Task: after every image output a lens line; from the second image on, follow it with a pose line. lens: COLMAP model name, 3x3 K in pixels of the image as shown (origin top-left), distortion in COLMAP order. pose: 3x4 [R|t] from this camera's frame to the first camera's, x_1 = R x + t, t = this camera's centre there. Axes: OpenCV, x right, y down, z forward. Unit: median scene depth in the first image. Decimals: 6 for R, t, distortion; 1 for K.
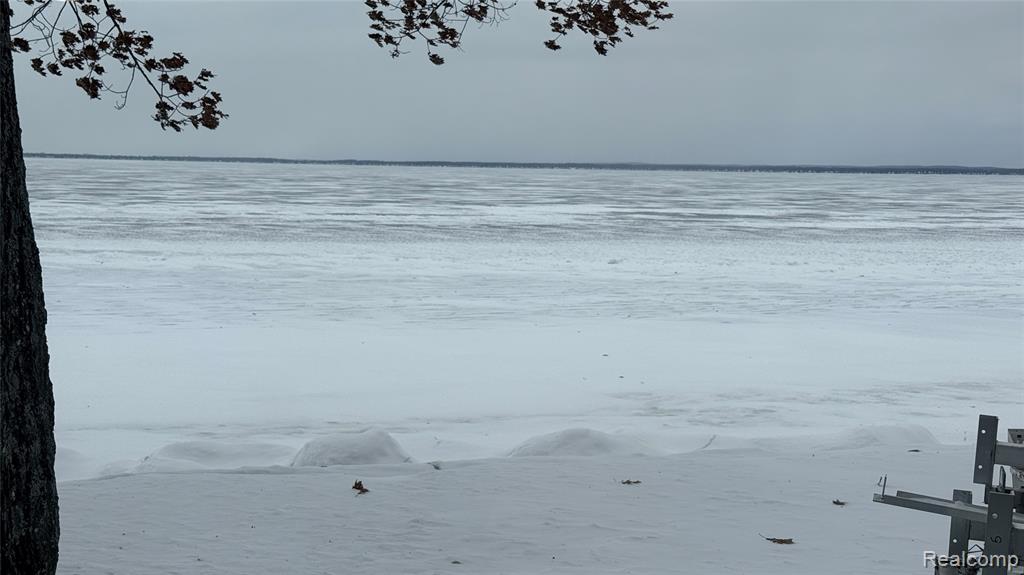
lens RADIAL K [[1544.6, 0, 512.0], [0, 1544.6, 287.5], [0, 0, 1]] dist [0.126123, 0.023994]
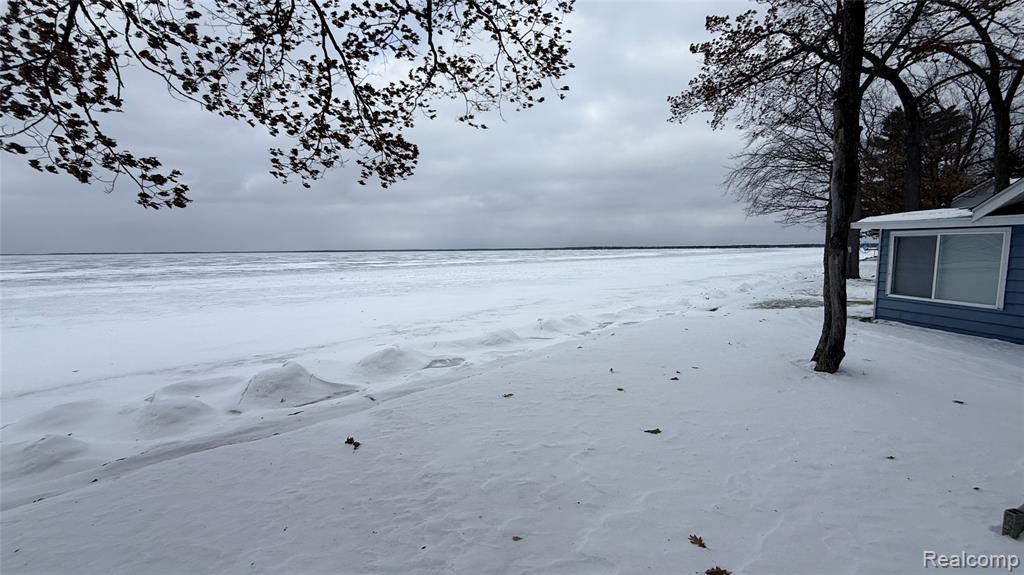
lens RADIAL K [[416.2, 0, 517.2], [0, 416.2, 292.9], [0, 0, 1]] dist [-0.005038, -0.000159]
pose [[0.875246, -0.074864, 0.477849, -0.075565], [0.062097, 0.997165, 0.042485, -0.005674], [-0.479675, -0.007512, 0.877414, 0.335426]]
